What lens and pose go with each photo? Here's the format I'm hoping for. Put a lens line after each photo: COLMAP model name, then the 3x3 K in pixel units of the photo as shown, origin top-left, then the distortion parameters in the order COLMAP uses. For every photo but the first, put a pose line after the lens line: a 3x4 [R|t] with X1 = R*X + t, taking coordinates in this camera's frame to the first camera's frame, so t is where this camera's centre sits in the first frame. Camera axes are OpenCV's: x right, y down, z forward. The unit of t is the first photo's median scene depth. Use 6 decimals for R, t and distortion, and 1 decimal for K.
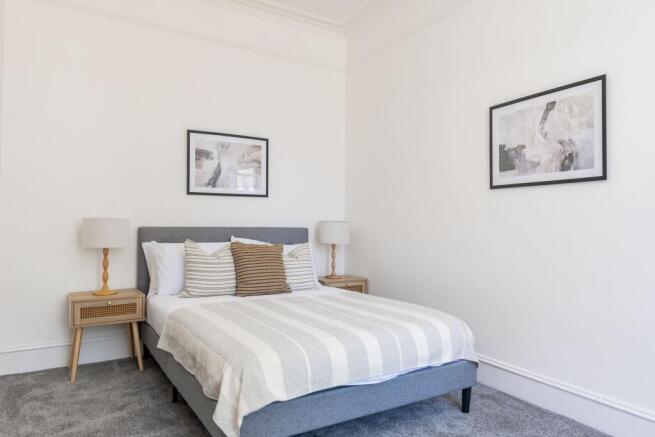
lens RADIAL K [[440.2, 0, 331.1], [0, 440.2, 215.1], [0, 0, 1]] dist [0.017296, -0.017100]
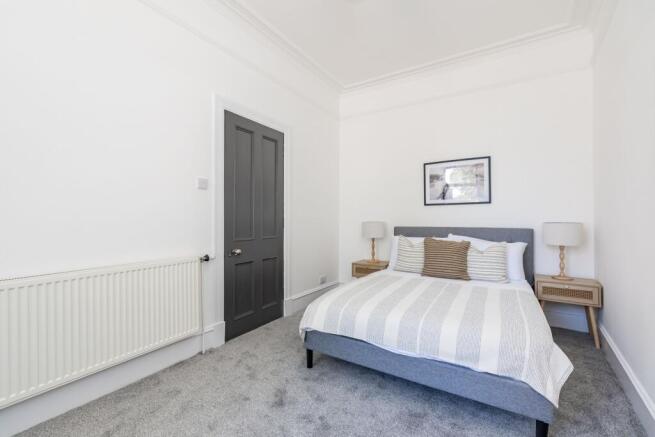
lens RADIAL K [[284.6, 0, 320.9], [0, 284.6, 217.3], [0, 0, 1]] dist [0.002607, 0.001495]
pose [[0.426470, -0.018383, -0.904315, 0.559411], [0.018473, 0.999762, -0.011611, -0.002034], [0.904313, -0.011753, 0.426708, 0.340430]]
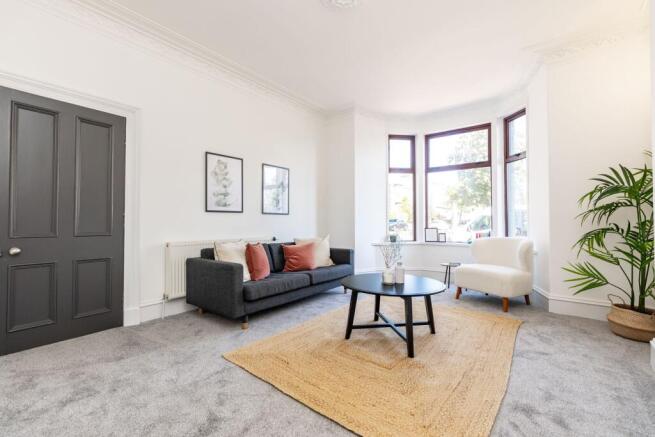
lens RADIAL K [[284.6, 0, 322.8], [0, 284.6, 218.0], [0, 0, 1]] dist [0.002607, 0.001495]
pose [[0.362311, -0.019555, -0.931852, 0.651557], [0.013428, 0.999786, -0.015760, 0.026378], [0.931961, -0.006803, 0.362496, 1.008063]]
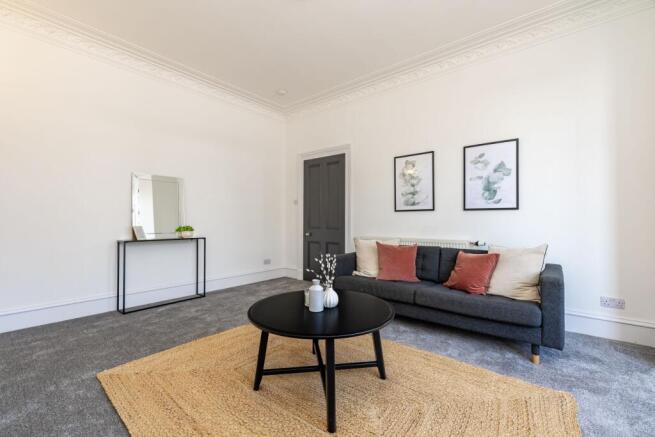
lens RADIAL K [[284.6, 0, 327.9], [0, 284.6, 214.5], [0, 0, 1]] dist [0.002607, 0.001495]
pose [[-0.936516, -0.021470, -0.349967, 0.078199], [-0.007217, 0.999092, -0.041980, 0.047005], [0.350550, -0.036790, -0.935821, 2.168399]]
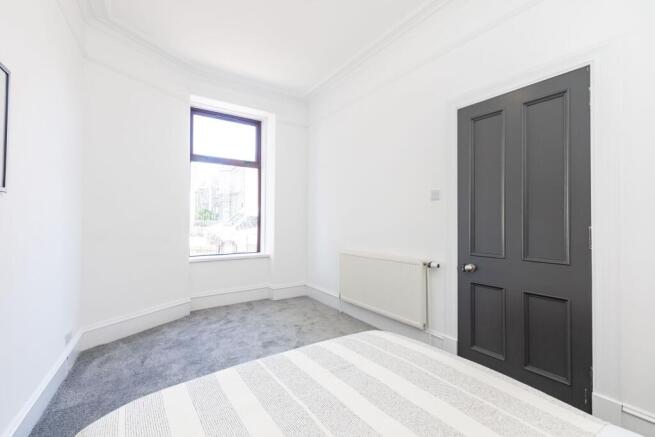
lens RADIAL K [[284.6, 0, 326.8], [0, 284.6, 220.9], [0, 0, 1]] dist [0.002607, 0.001495]
pose [[-0.999322, -0.012728, -0.034547, 0.014500], [-0.012371, 0.999868, -0.010528, -0.021671], [0.034676, -0.010093, -0.999348, 1.286119]]
